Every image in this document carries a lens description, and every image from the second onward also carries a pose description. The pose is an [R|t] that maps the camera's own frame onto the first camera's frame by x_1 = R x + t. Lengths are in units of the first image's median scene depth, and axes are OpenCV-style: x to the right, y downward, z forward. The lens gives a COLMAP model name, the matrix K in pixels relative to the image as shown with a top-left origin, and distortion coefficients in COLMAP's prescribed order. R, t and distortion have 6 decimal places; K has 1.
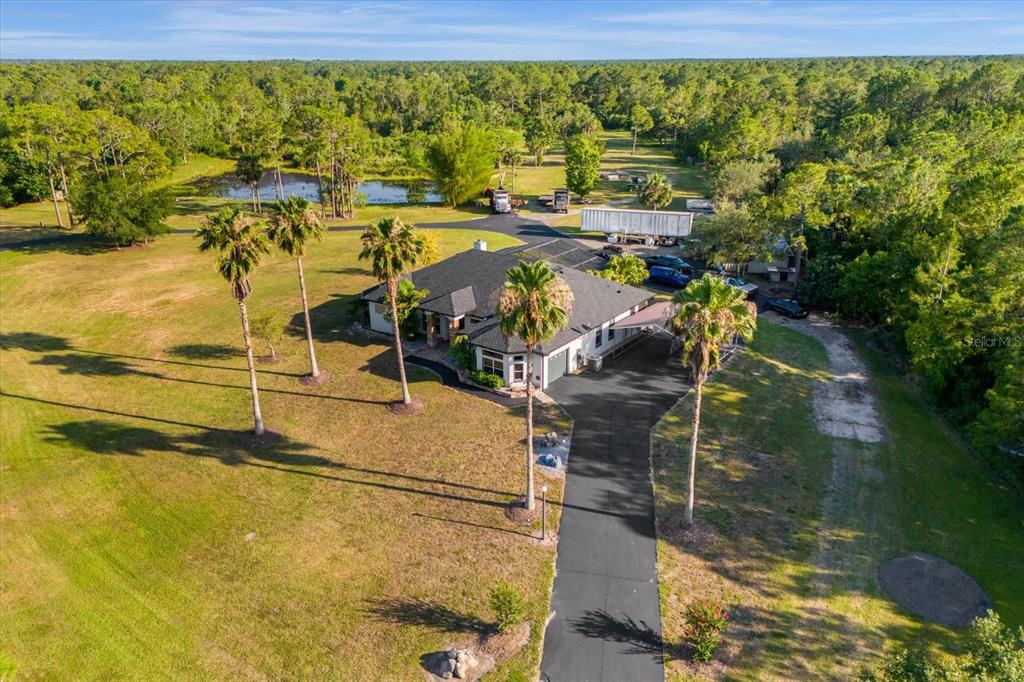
lens RADIAL K [[747.1, 0, 512.0], [0, 747.1, 341.0], [0, 0, 1]] dist [0.046735, -0.002546]
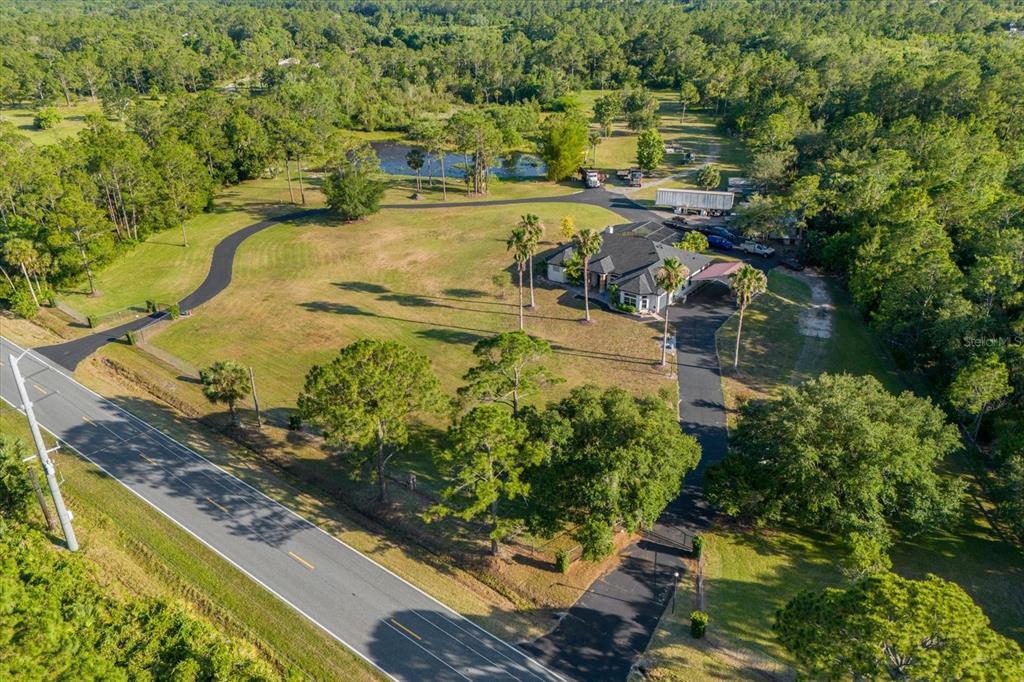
lens RADIAL K [[747.1, 0, 512.0], [0, 747.1, 341.0], [0, 0, 1]] dist [0.046735, -0.002546]
pose [[0.999395, -0.001165, -0.034772, -0.156814], [0.004520, 0.995317, 0.096556, -0.030694], [0.034496, -0.096654, 0.994720, -0.555830]]
